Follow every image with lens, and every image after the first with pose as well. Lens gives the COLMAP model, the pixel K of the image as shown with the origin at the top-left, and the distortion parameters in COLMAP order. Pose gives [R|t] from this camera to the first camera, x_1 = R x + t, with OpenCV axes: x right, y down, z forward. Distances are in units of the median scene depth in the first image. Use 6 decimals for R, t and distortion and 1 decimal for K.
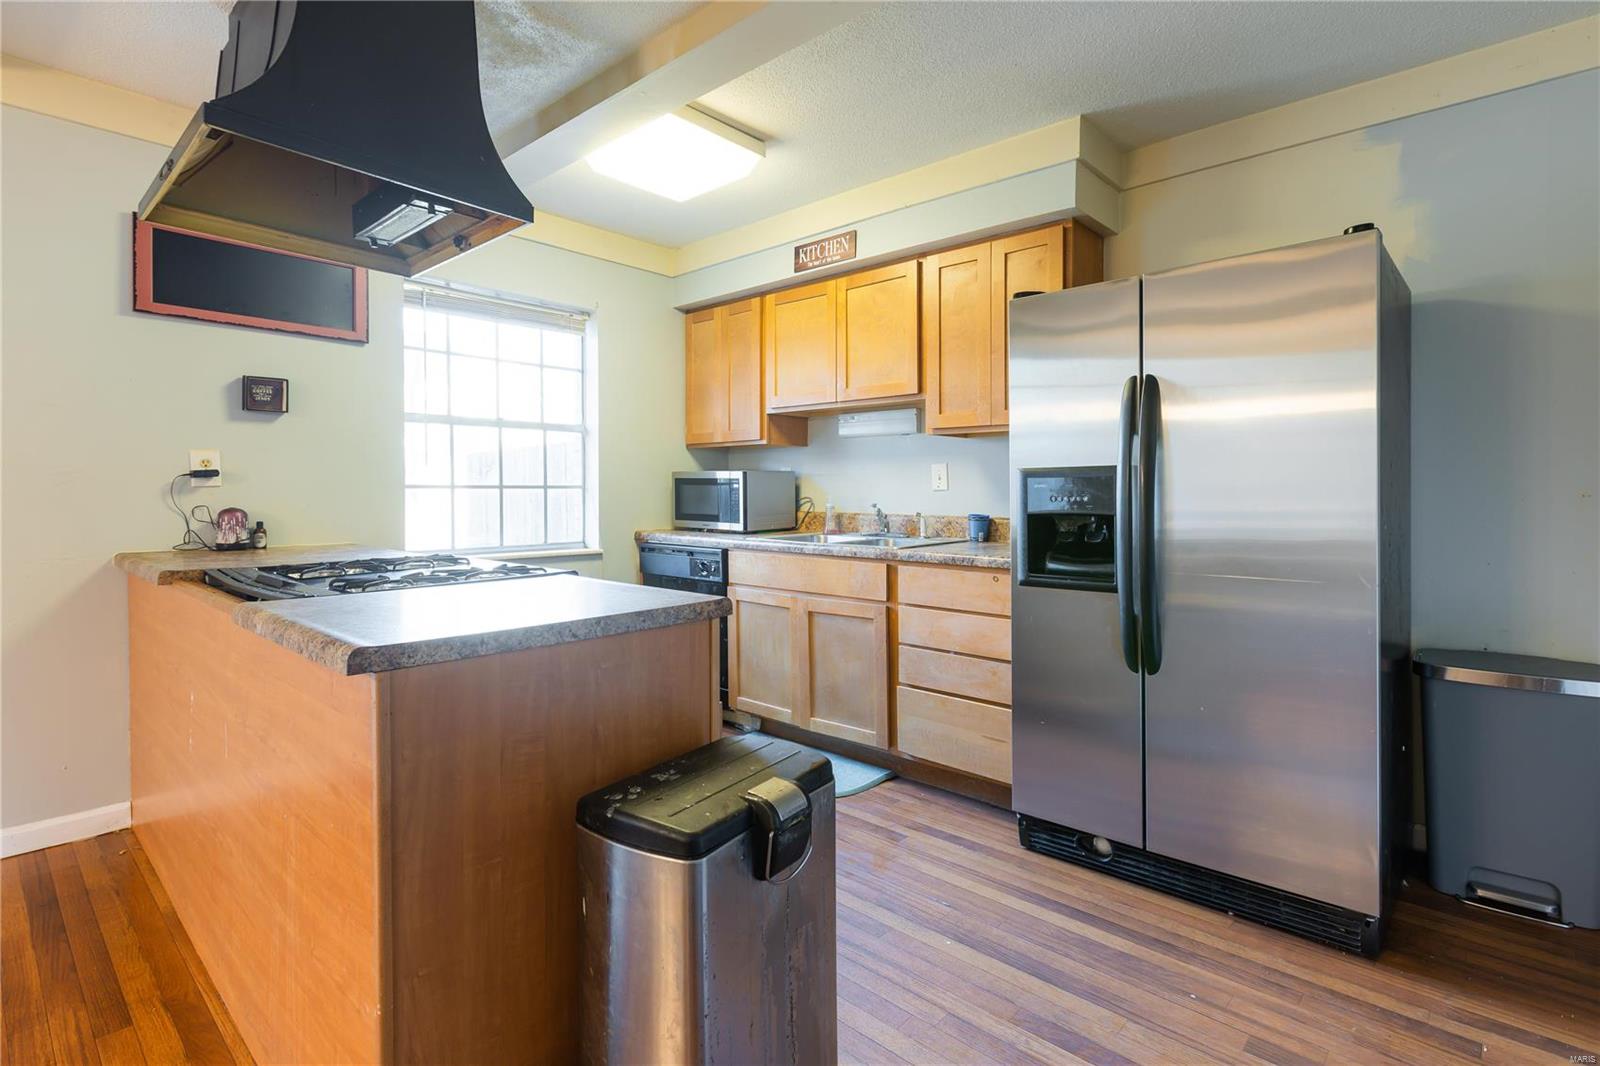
lens RADIAL K [[804.4, 0, 743.9], [0, 804.4, 490.4], [0, 0, 1]] dist [0.007218, -0.005722]
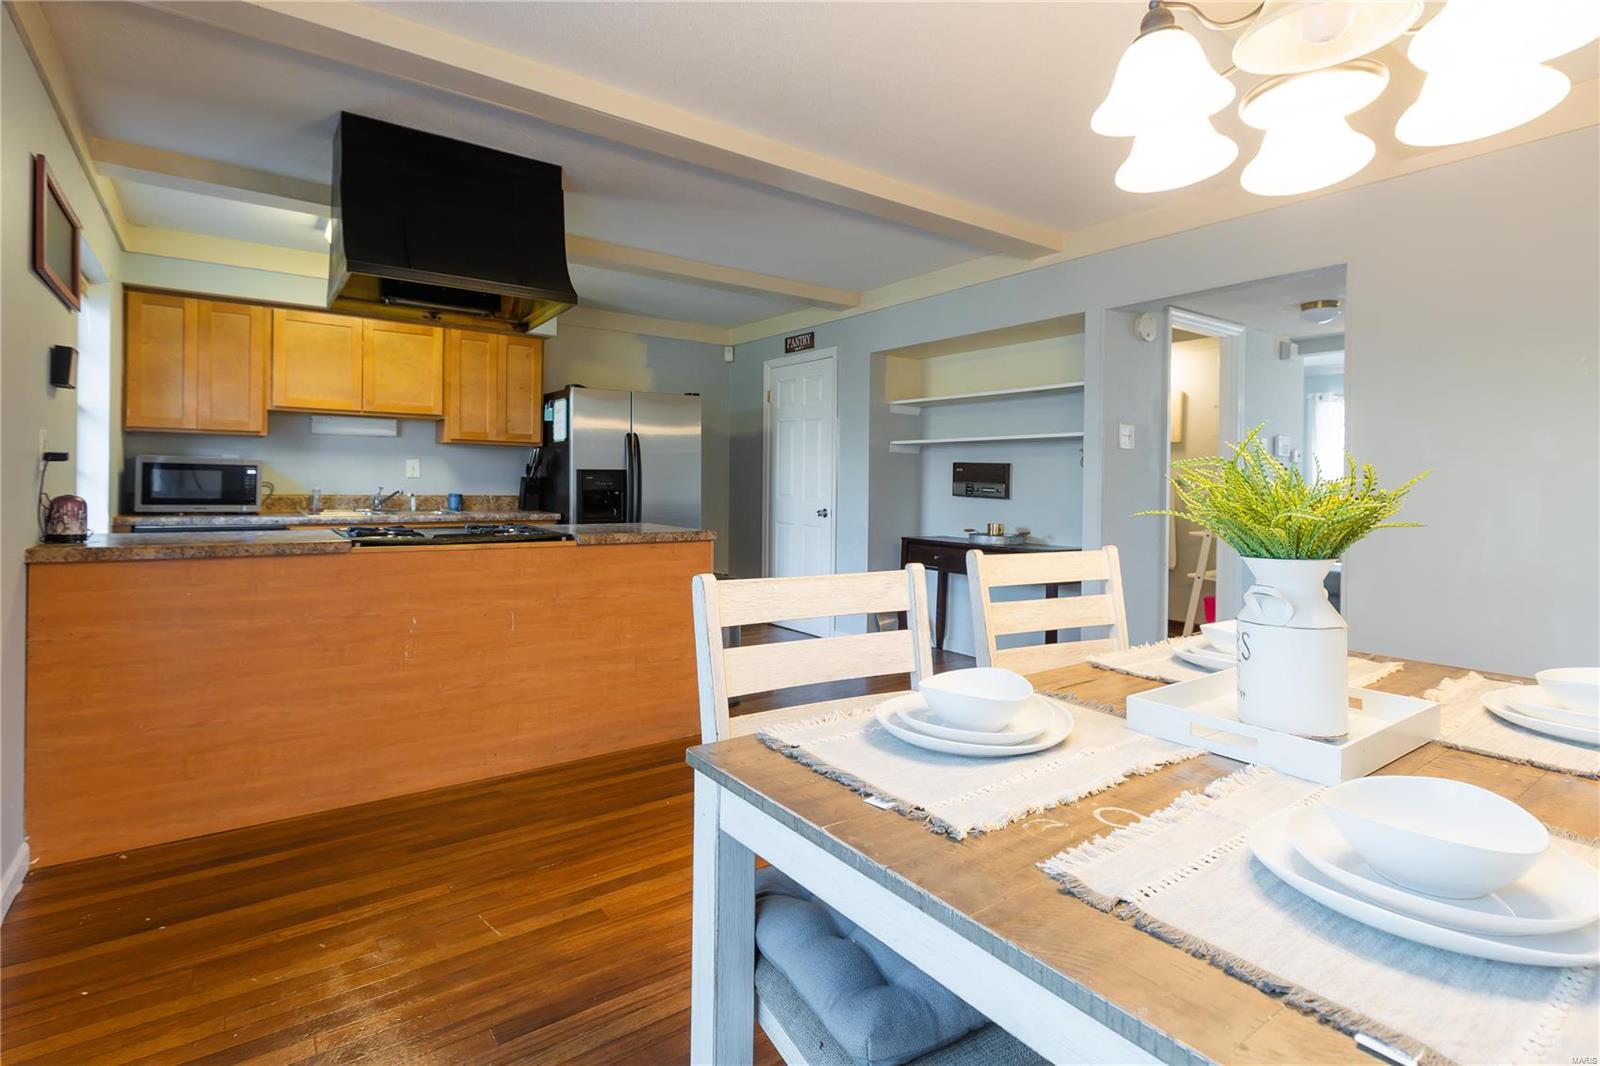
lens RADIAL K [[804.4, 0, 882.7], [0, 804.4, 478.9], [0, 0, 1]] dist [0.007218, -0.005722]
pose [[0.081128, 0.003755, 0.996697, -1.215833], [-0.012836, 0.999914, -0.002722, -0.004801], [-0.996621, -0.012573, 0.081169, 0.031667]]
